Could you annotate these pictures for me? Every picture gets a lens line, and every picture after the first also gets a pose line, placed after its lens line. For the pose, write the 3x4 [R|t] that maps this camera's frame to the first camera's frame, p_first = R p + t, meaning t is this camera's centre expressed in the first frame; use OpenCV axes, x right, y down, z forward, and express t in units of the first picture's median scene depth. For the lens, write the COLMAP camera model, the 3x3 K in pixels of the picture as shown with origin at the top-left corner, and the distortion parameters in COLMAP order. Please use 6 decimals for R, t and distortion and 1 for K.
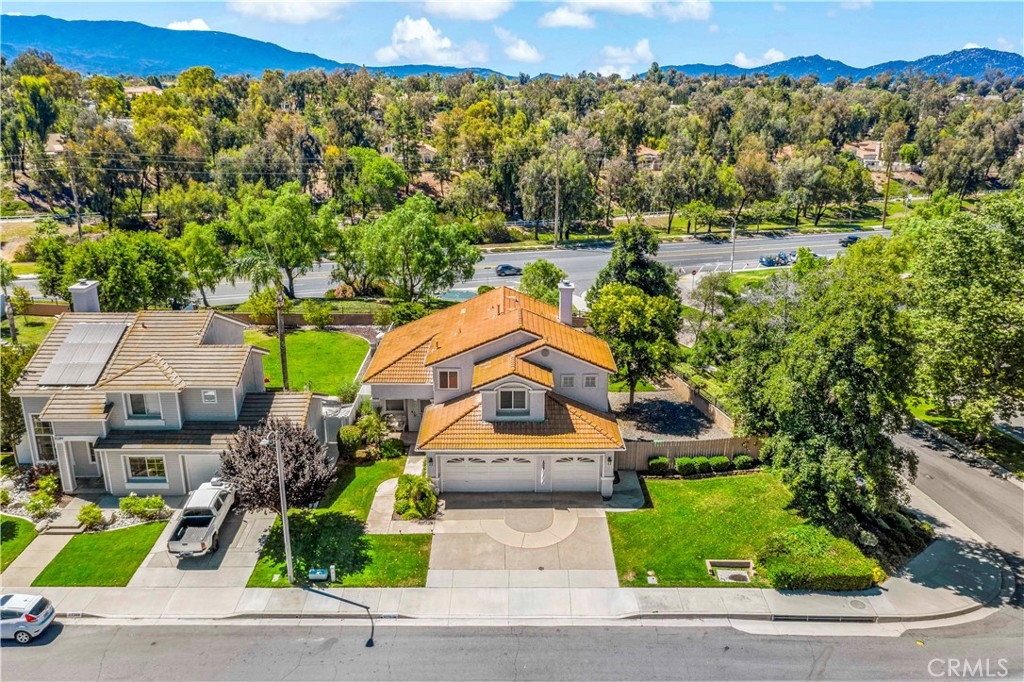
lens RADIAL K [[819.8, 0, 512.0], [0, 819.8, 341.0], [0, 0, 1]] dist [-0.012521, -0.003461]
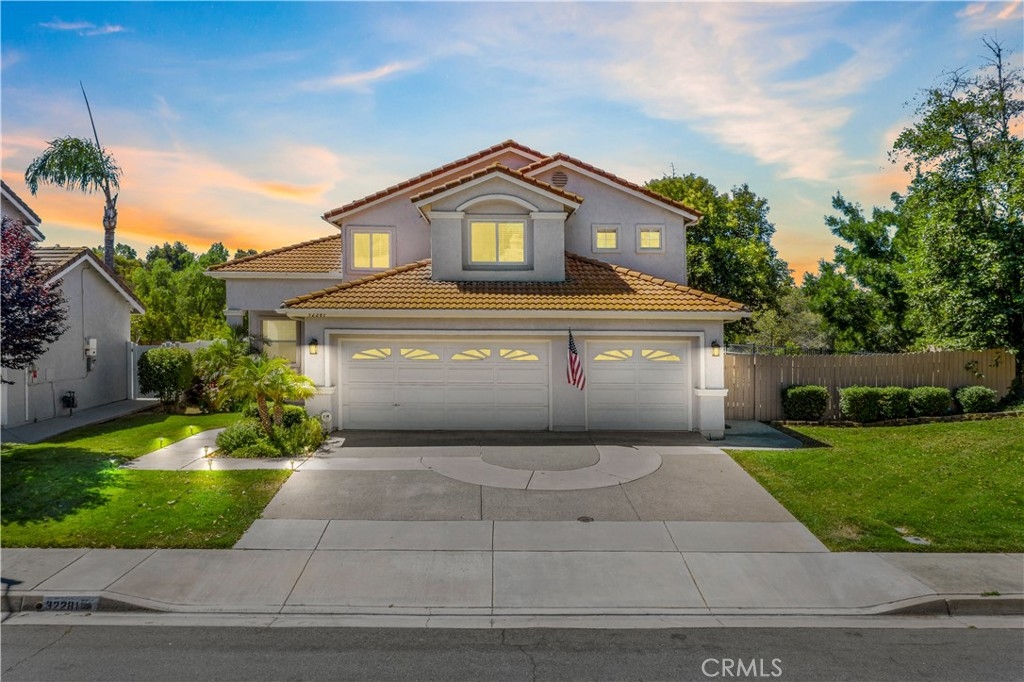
lens RADIAL K [[817.8, 0, 500.2], [0, 817.8, 268.4], [0, 0, 1]] dist [-0.009340, 0.000676]
pose [[0.999940, -0.004294, 0.010044, -0.003329], [0.007745, 0.927089, -0.374760, 0.310420], [-0.007703, 0.374816, 0.927067, 0.644193]]
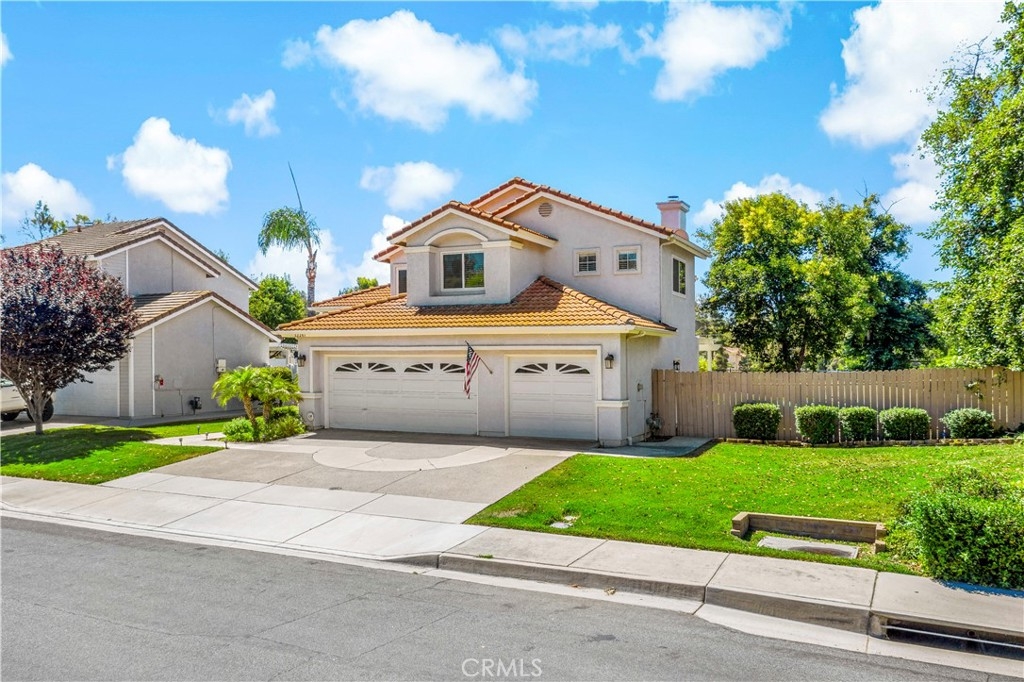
lens RADIAL K [[819.8, 0, 512.0], [0, 819.8, 341.0], [0, 0, 1]] dist [-0.012521, -0.003461]
pose [[0.901117, -0.019143, -0.433152, 0.309454], [-0.131175, 0.940170, -0.314443, 0.329966], [0.413256, 0.340169, 0.844692, 0.654116]]
